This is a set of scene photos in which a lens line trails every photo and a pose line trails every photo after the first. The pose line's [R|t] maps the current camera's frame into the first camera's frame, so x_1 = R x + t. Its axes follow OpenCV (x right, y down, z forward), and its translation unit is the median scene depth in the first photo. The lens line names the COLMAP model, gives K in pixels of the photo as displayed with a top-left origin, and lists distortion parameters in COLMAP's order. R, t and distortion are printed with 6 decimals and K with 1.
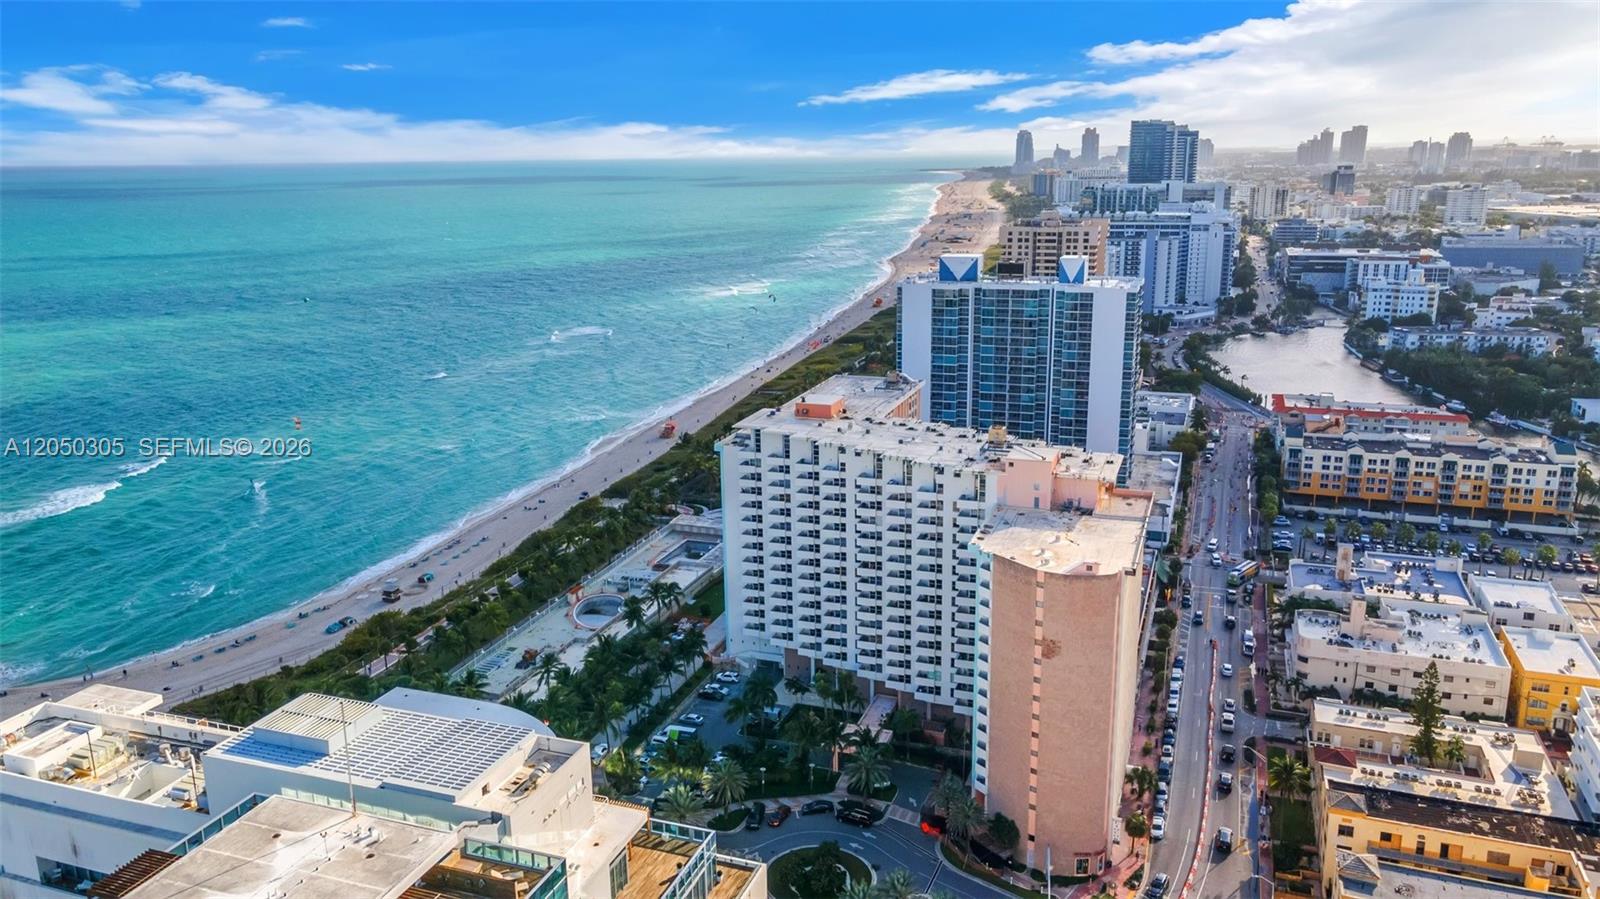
lens RADIAL K [[1175.7, 0, 800.0], [0, 1175.7, 449.5], [0, 0, 1]] dist [0.039532, 0.006591]
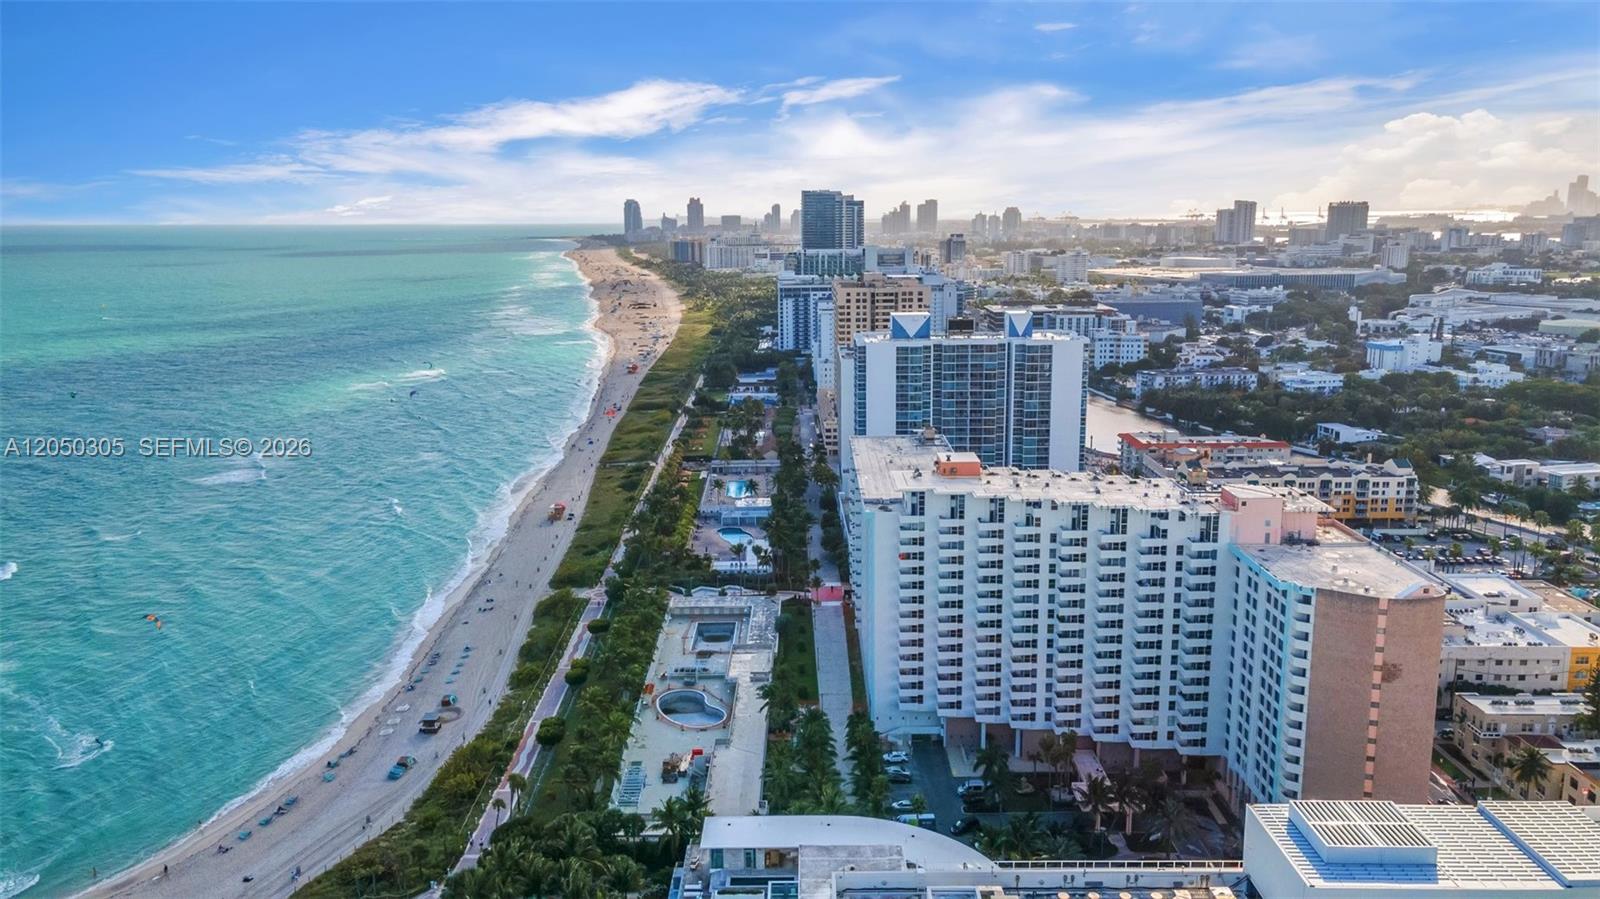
lens RADIAL K [[1180.8, 0, 796.8], [0, 1180.8, 440.0], [0, 0, 1]] dist [0.039165, 0.009605]
pose [[0.940271, -0.061369, 0.334850, -0.317653], [0.082668, 0.995336, -0.049717, -0.013879], [-0.330237, 0.074429, 0.940959, 0.081651]]
